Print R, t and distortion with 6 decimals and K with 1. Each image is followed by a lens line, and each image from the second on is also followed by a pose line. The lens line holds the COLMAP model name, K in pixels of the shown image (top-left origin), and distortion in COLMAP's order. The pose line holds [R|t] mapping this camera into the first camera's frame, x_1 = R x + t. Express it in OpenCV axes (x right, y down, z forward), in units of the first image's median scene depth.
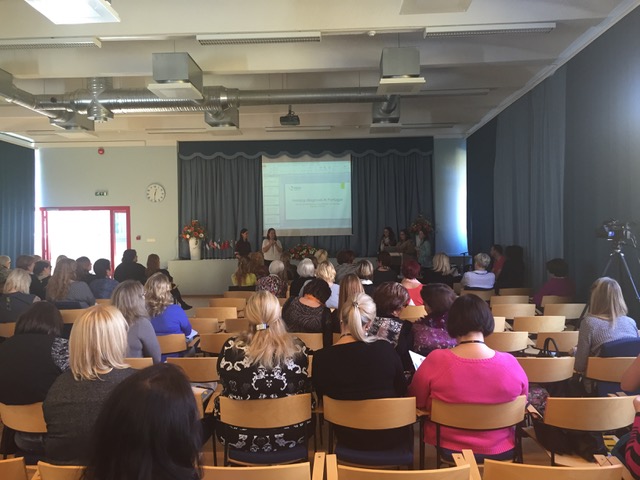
lens RADIAL K [[544.5, 0, 320.1], [0, 544.5, 238.6], [0, 0, 1]] dist [0.066861, -0.072619]
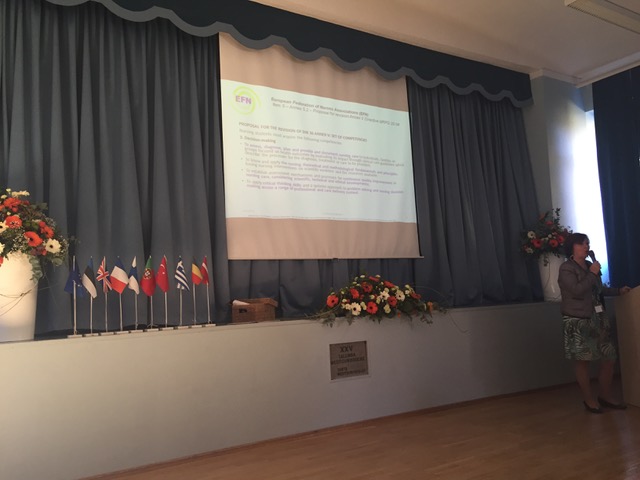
lens RADIAL K [[544.5, 0, 319.8], [0, 544.5, 242.2], [0, 0, 1]] dist [0.066861, -0.072619]
pose [[0.826332, 0.031592, 0.562296, -0.253234], [0.038364, 0.992949, -0.112165, 0.026700], [-0.561875, 0.114257, 0.819294, 0.685397]]
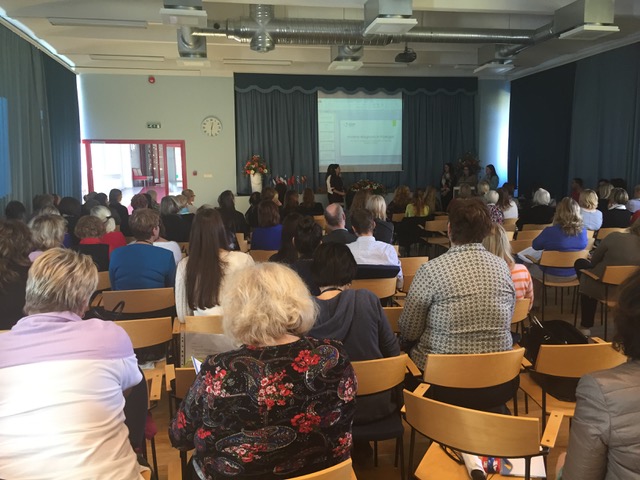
lens RADIAL K [[544.5, 0, 319.9], [0, 544.5, 243.6], [0, 0, 1]] dist [0.066861, -0.072619]
pose [[0.974331, -0.027703, 0.223407, -0.337171], [0.000520, 0.992674, 0.120826, 0.005279], [-0.225118, -0.117609, 0.967207, -0.005837]]
